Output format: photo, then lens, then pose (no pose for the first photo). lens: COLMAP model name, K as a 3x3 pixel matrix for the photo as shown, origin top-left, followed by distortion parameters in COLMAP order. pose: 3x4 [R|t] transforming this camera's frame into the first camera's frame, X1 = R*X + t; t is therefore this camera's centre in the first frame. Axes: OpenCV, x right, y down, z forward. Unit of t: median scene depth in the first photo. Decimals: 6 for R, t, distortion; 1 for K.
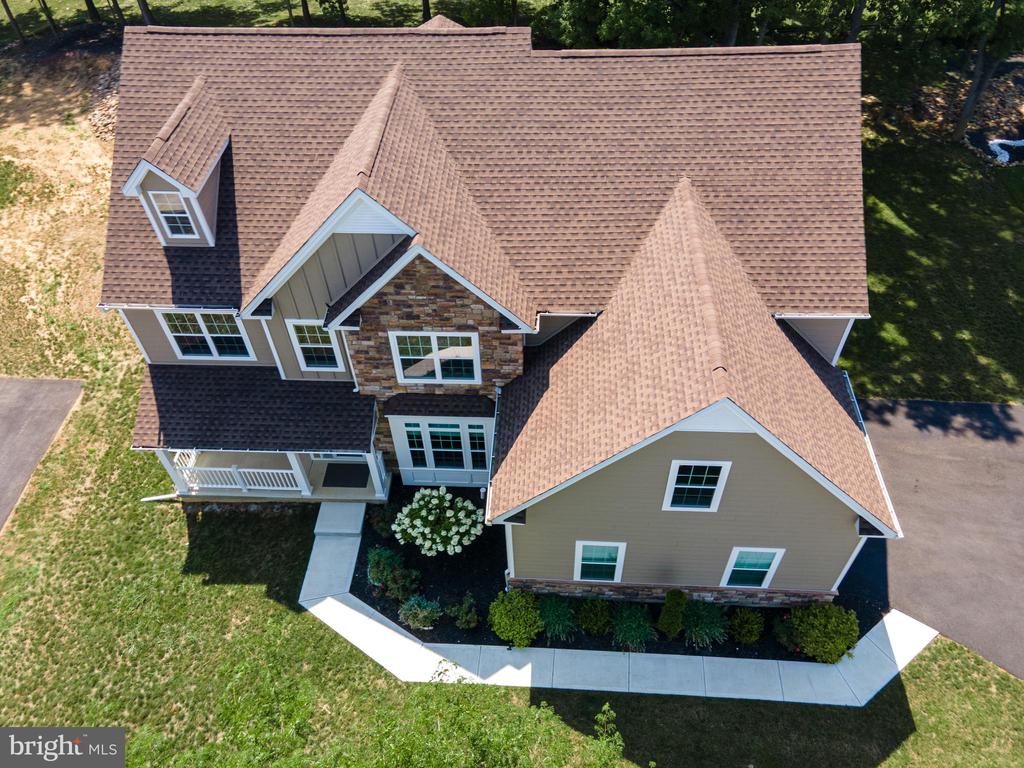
lens RADIAL K [[742.5, 0, 505.1], [0, 742.5, 387.6], [0, 0, 1]] dist [0.026549, 0.074725]
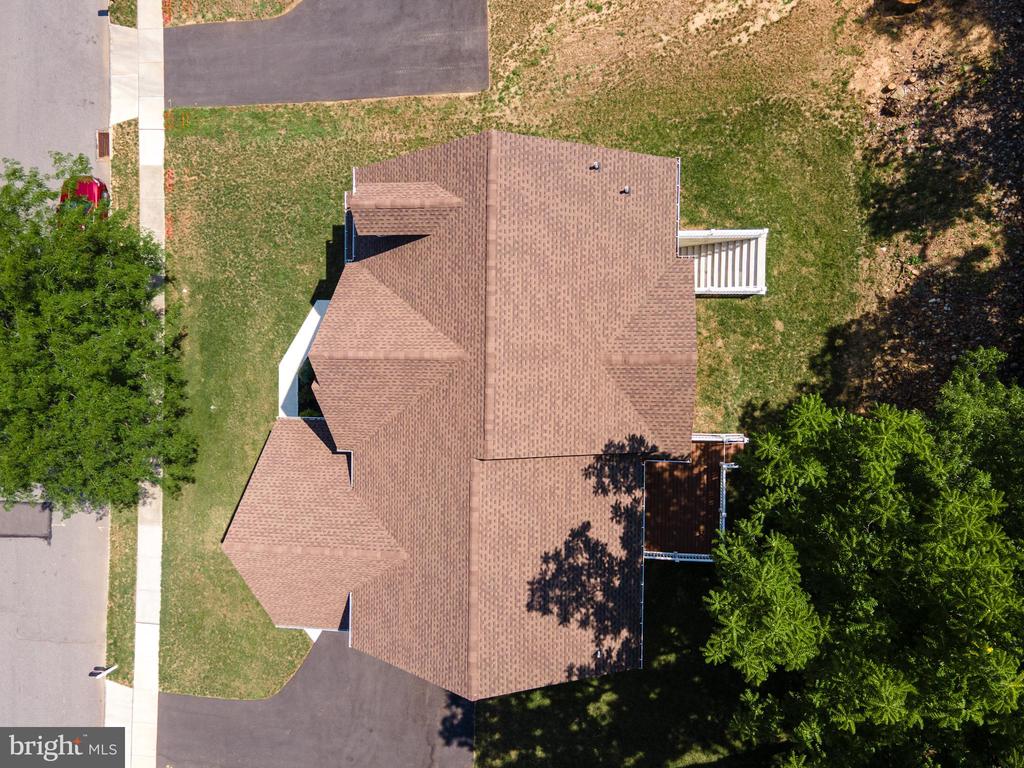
lens RADIAL K [[742.5, 0, 505.1], [0, 742.5, 387.6], [0, 0, 1]] dist [0.026549, 0.074725]
pose [[0.047631, 0.997043, 0.060295, -0.155807], [-0.623107, -0.017520, 0.781940, -1.394319], [0.780685, -0.074815, 0.620430, 0.236635]]
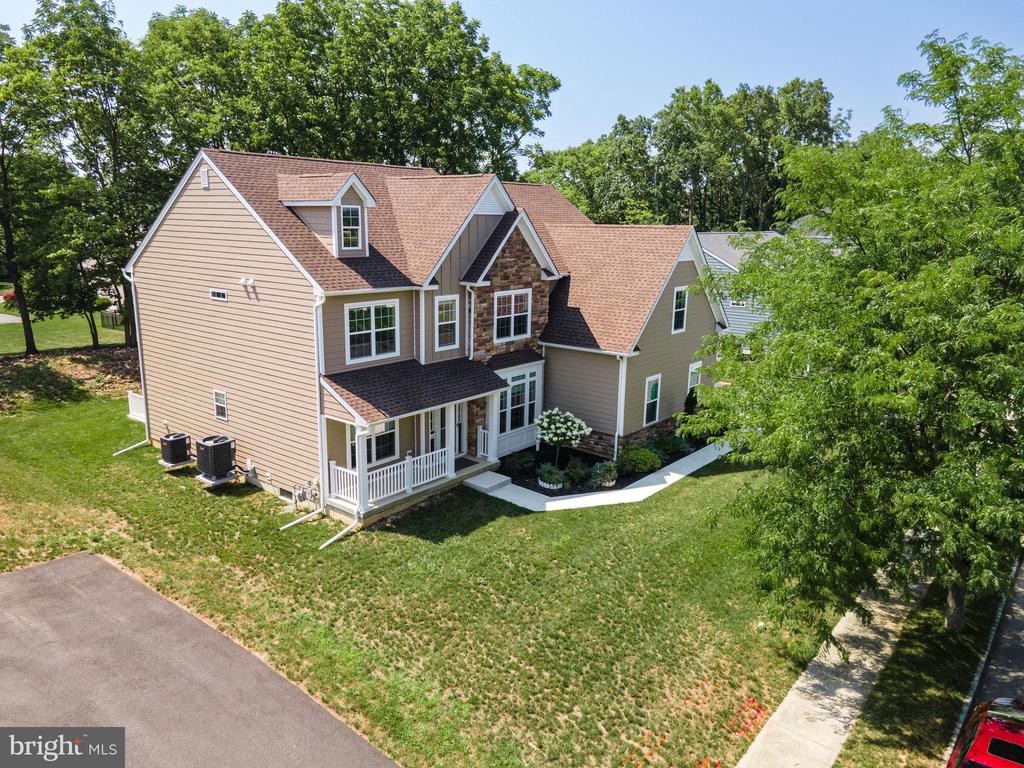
lens RADIAL K [[742.5, 0, 505.1], [0, 742.5, 387.6], [0, 0, 1]] dist [0.026549, 0.074725]
pose [[0.586156, -0.143969, 0.797304, -1.197798], [0.575580, 0.766574, -0.284731, 0.443578], [-0.570200, 0.625810, 0.532198, 0.303568]]
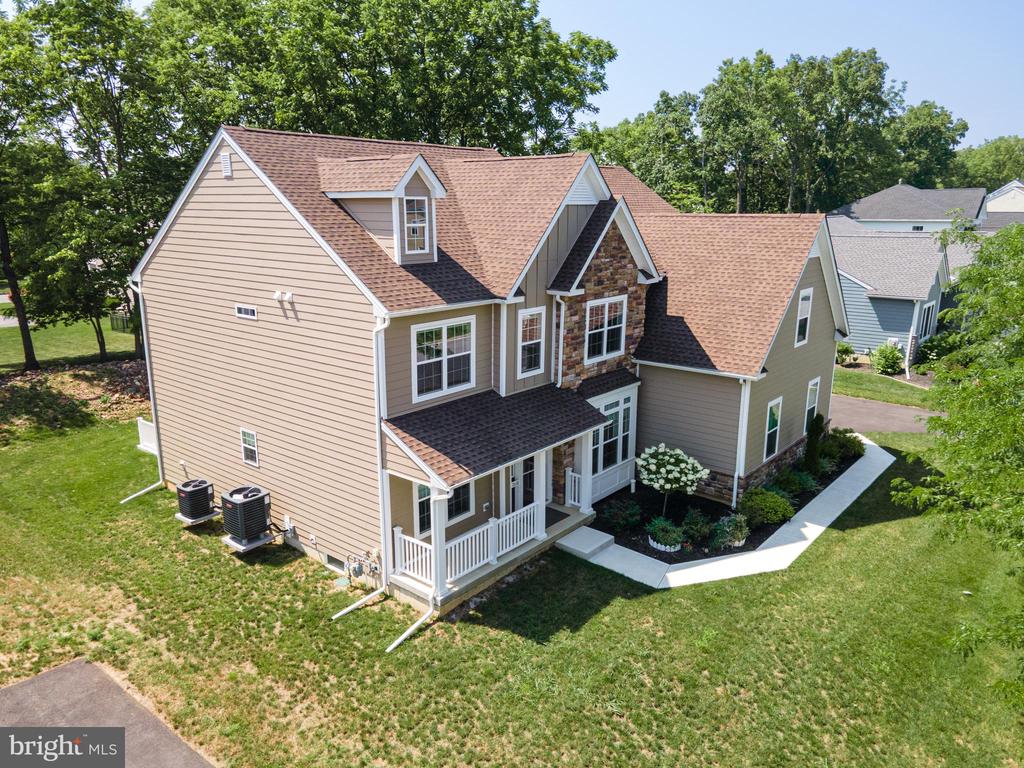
lens RADIAL K [[742.5, 0, 505.1], [0, 742.5, 387.6], [0, 0, 1]] dist [0.026549, 0.074725]
pose [[0.596753, -0.164354, 0.785413, -1.052772], [0.579567, 0.765231, -0.280220, 0.250912], [-0.554967, 0.622422, 0.551908, 0.466307]]
